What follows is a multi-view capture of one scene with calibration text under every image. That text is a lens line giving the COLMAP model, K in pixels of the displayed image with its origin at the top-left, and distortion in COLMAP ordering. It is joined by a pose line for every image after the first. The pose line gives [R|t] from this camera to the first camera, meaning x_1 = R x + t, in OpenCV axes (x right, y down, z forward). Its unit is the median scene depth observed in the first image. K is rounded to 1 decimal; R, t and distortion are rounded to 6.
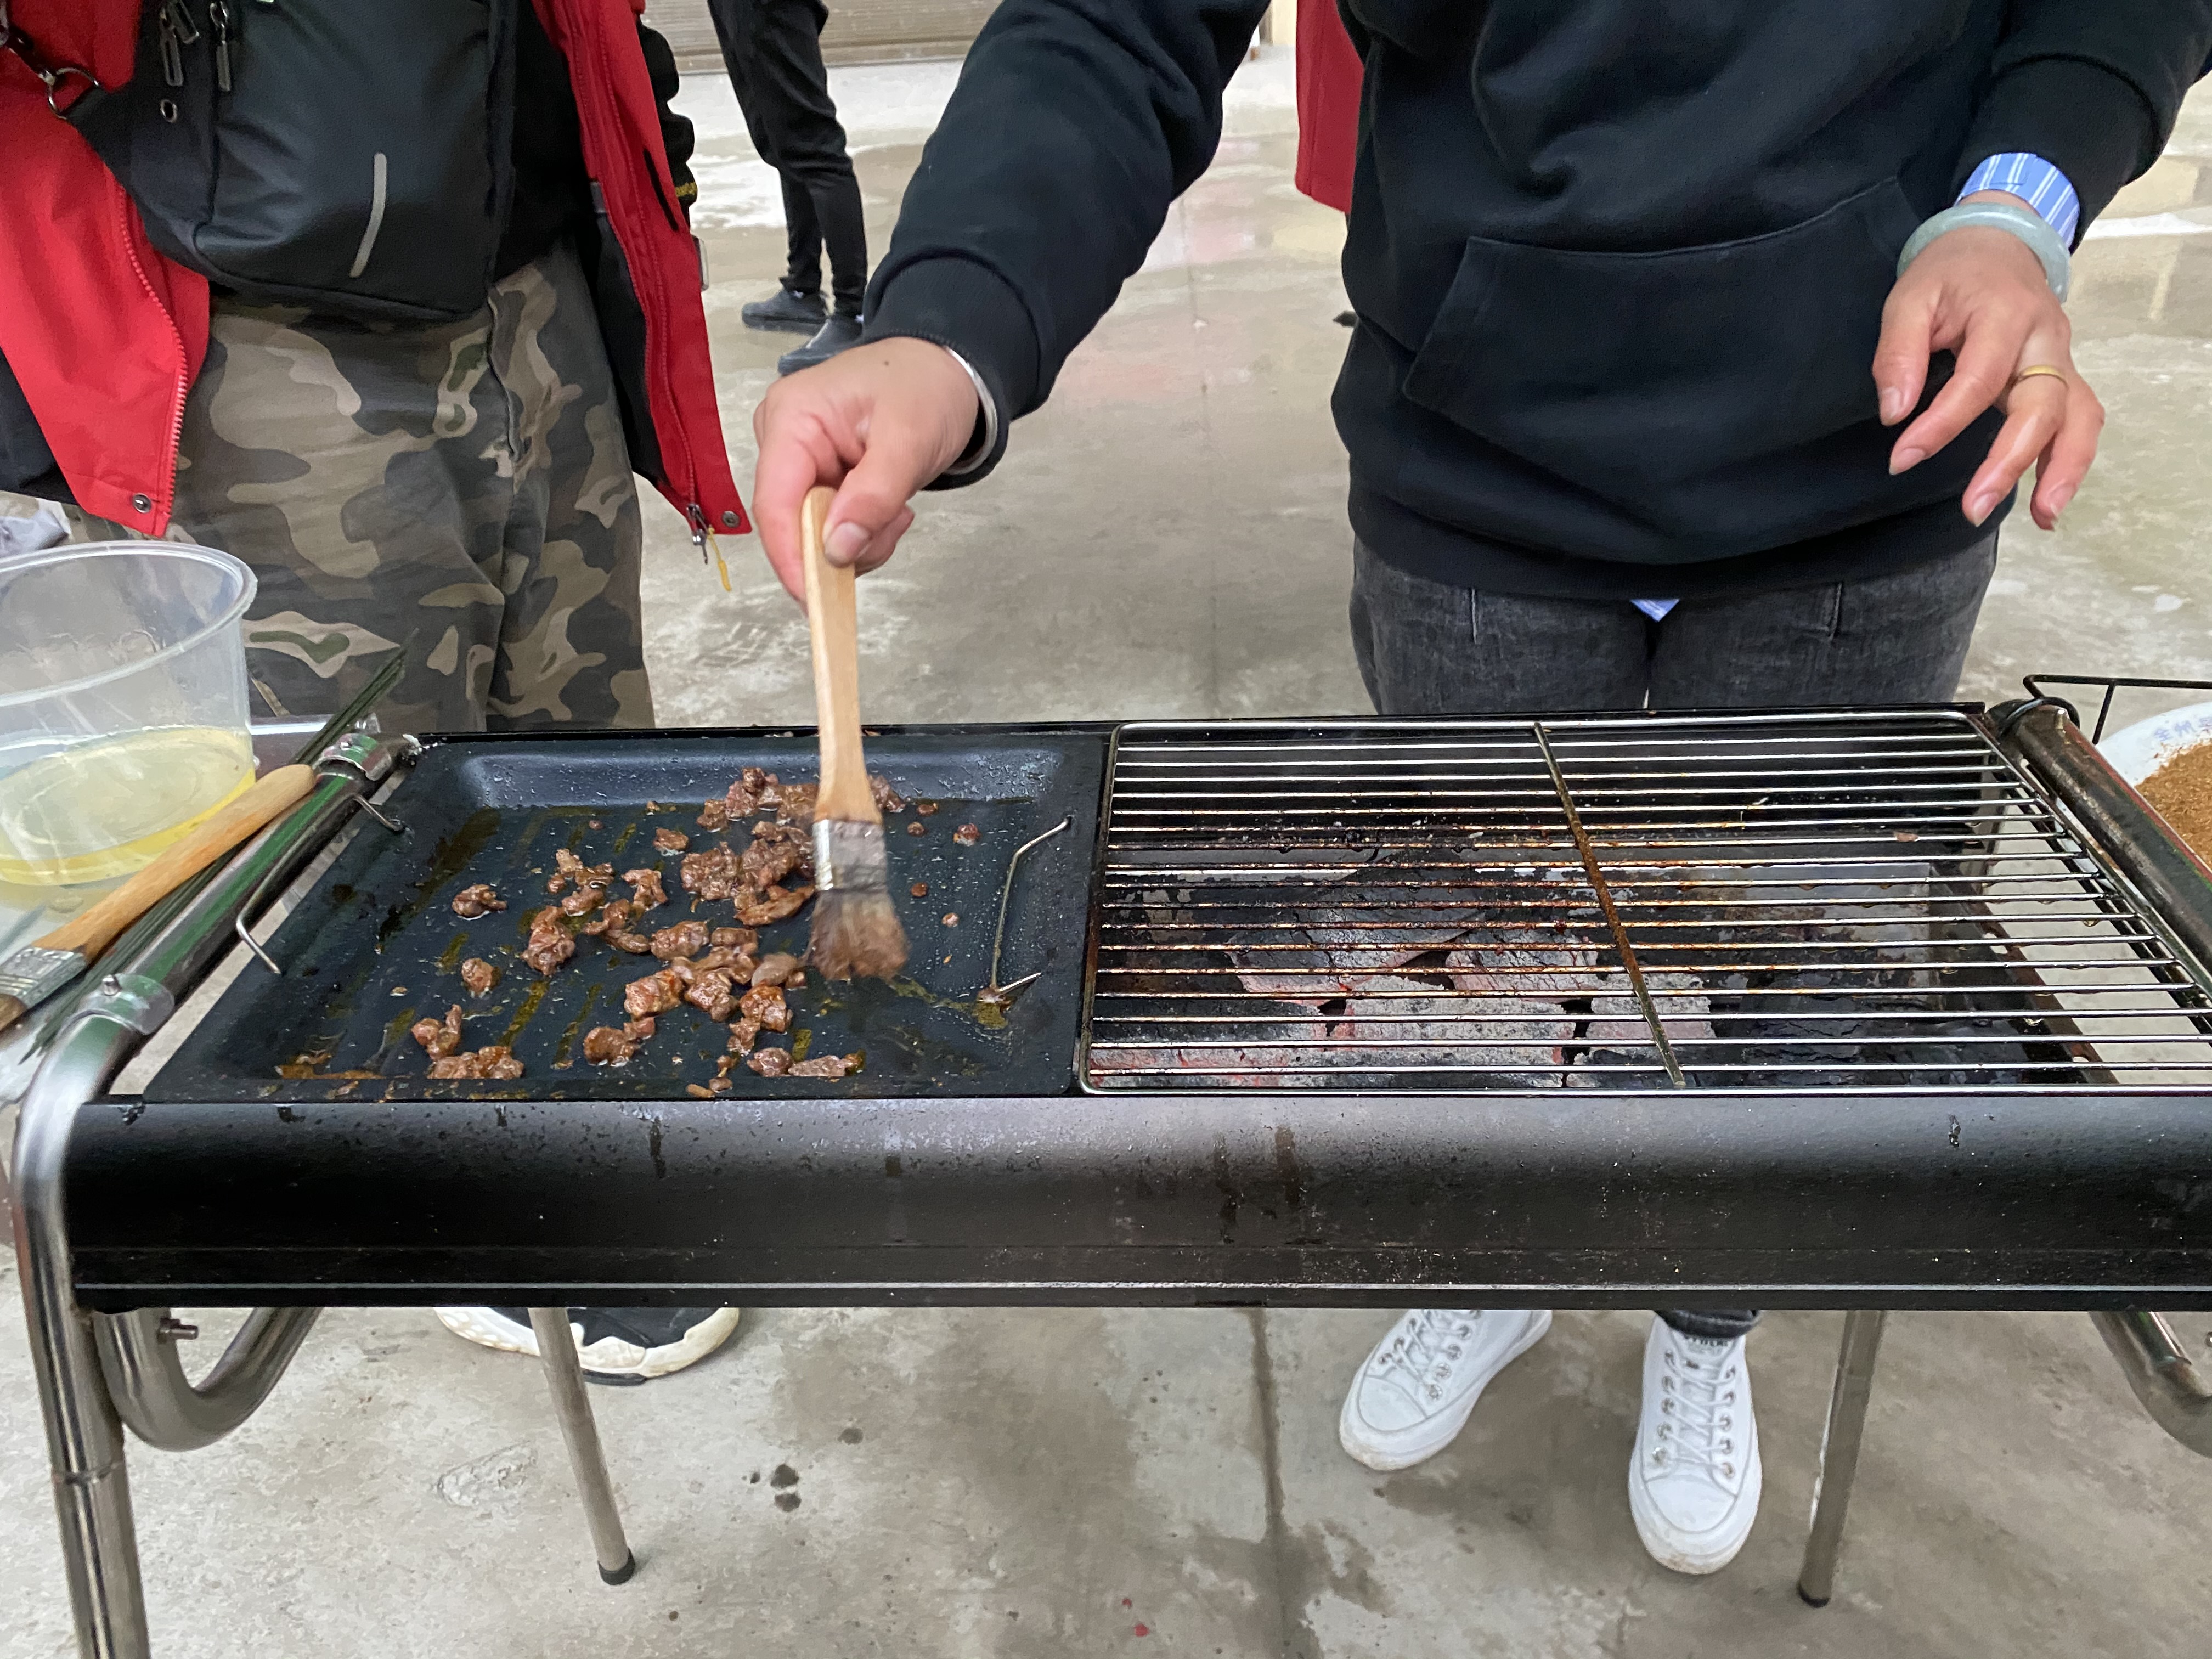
lens RADIAL K [[1689.3, 0, 1110.0], [0, 1689.3, 836.9], [0, 0, 1]] dist [0.003634, 0.004713]
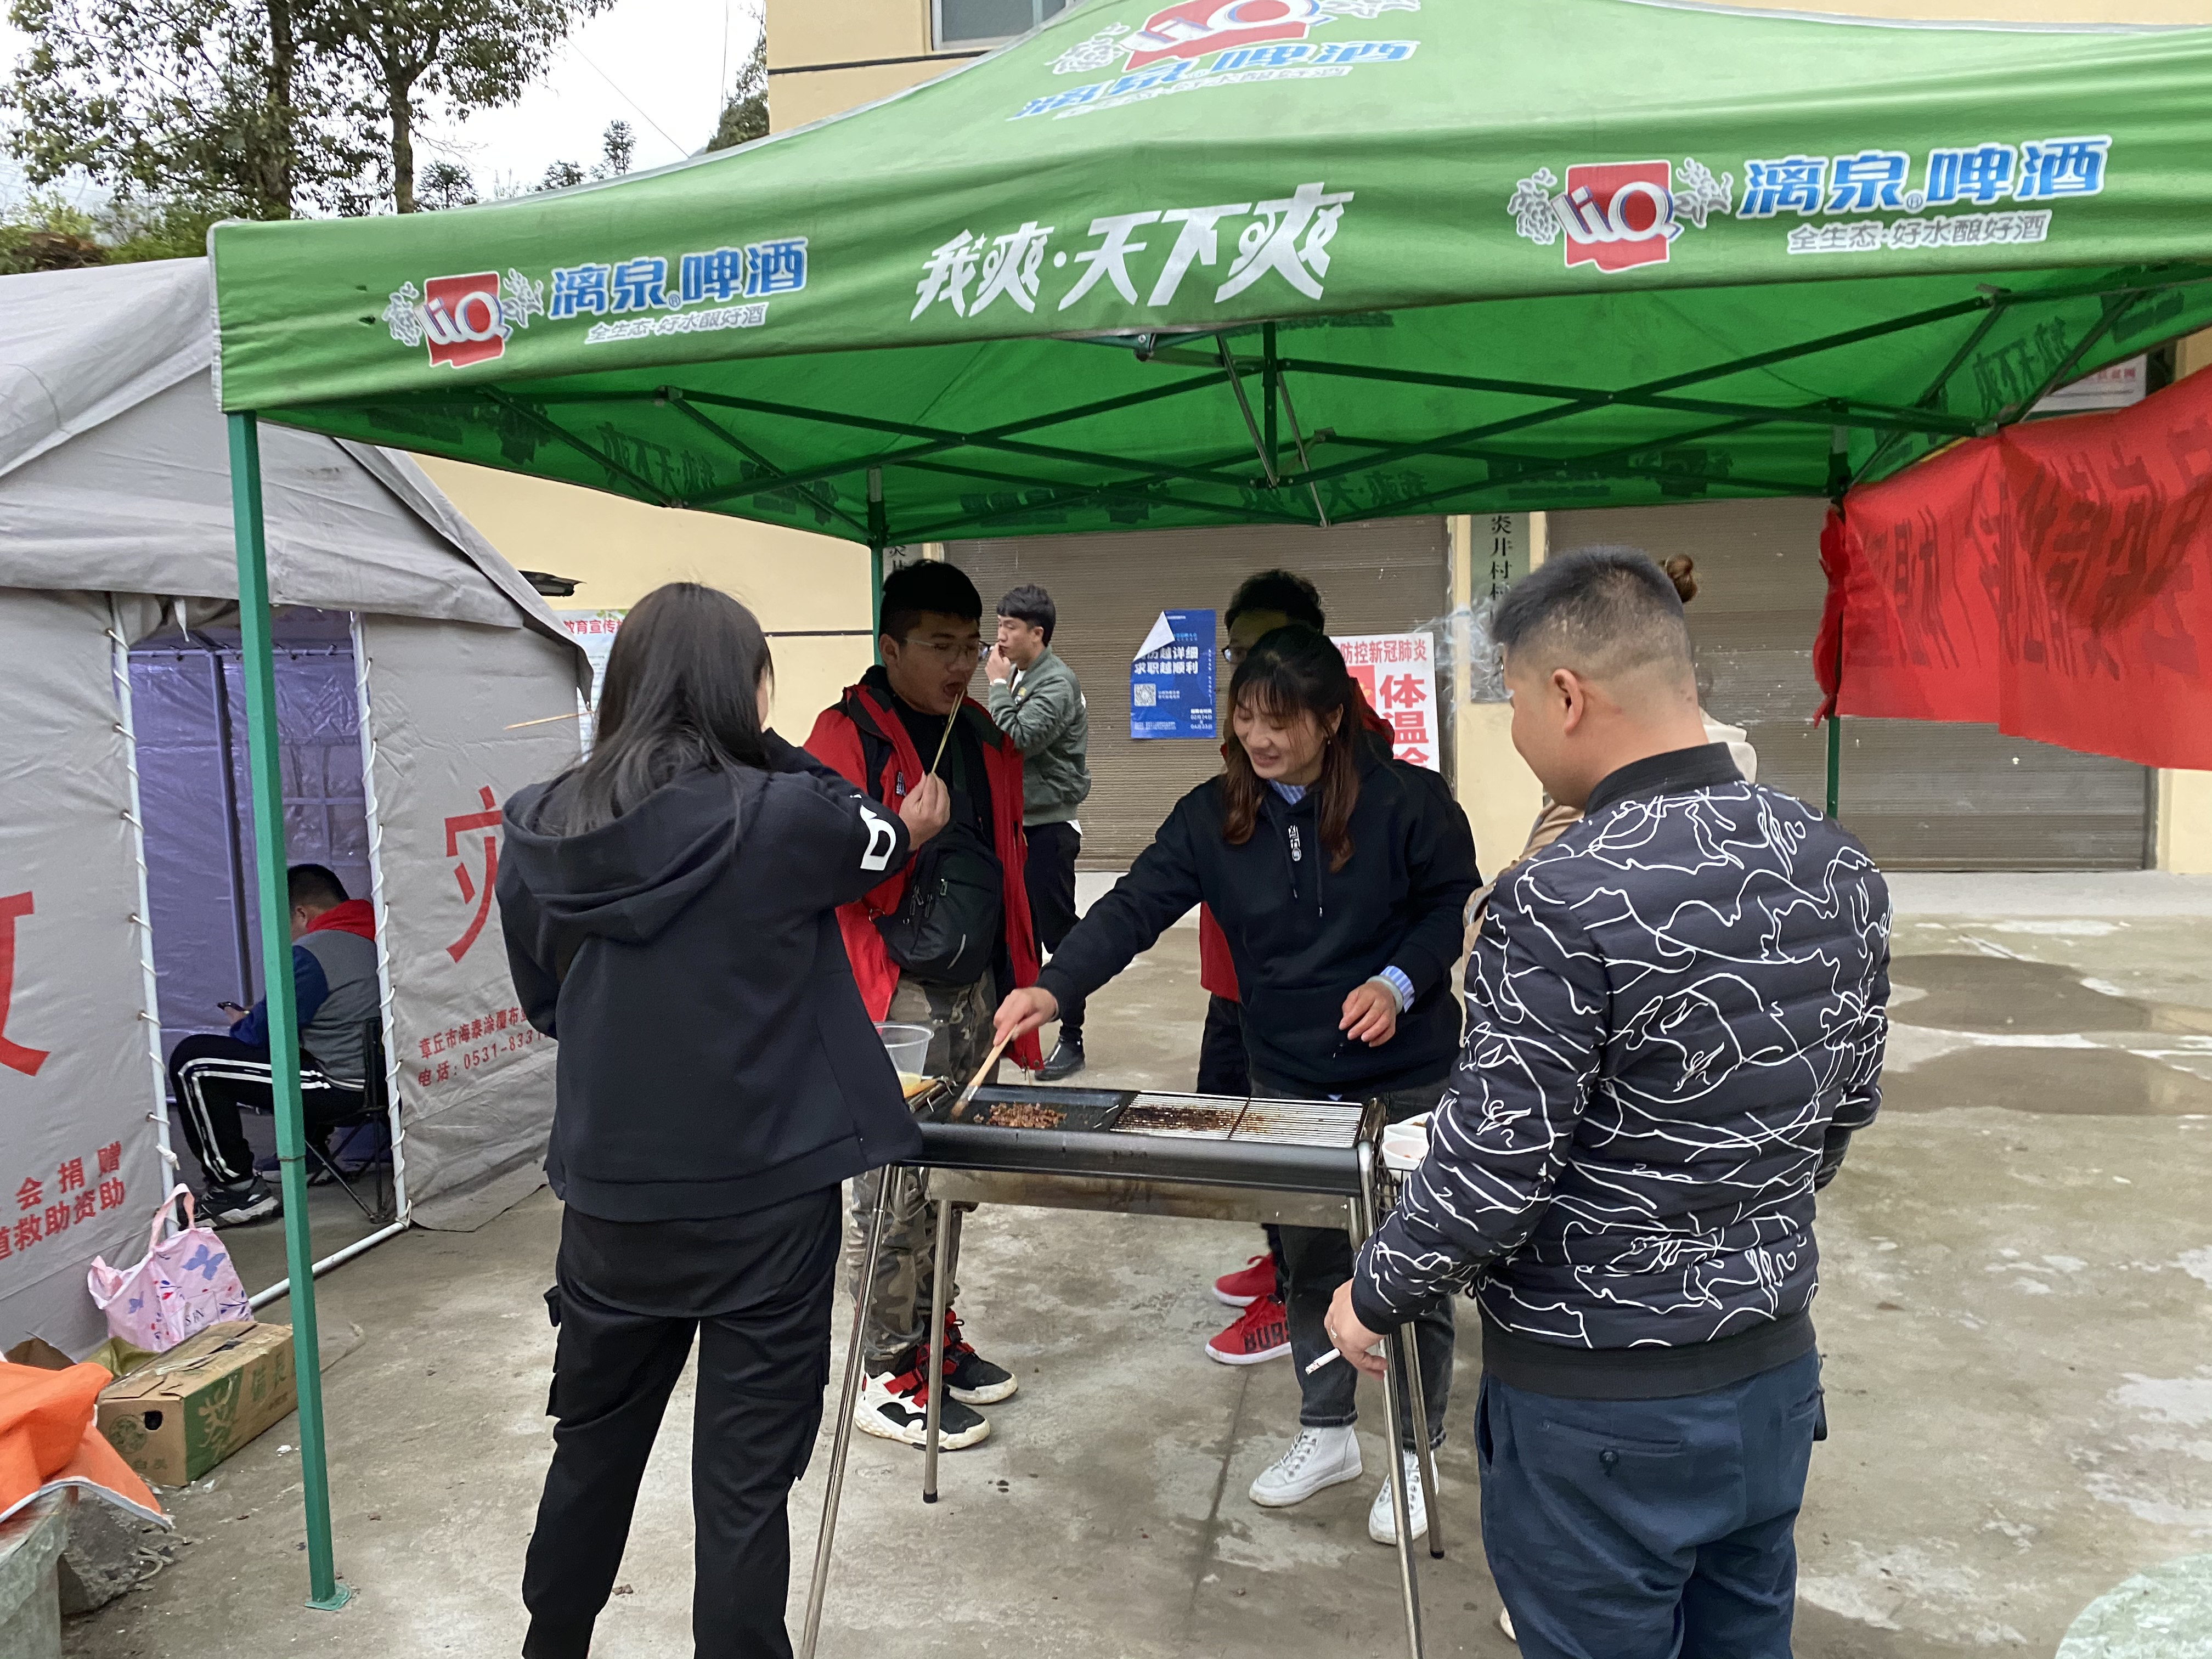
lens RADIAL K [[1689.3, 0, 1110.0], [0, 1689.3, 836.9], [0, 0, 1]] dist [0.003634, 0.004713]
pose [[0.984054, 0.052216, -0.170031, 0.302270], [-0.119474, 0.902227, -0.414382, 0.543256], [0.131769, 0.428089, 0.894079, -1.440963]]
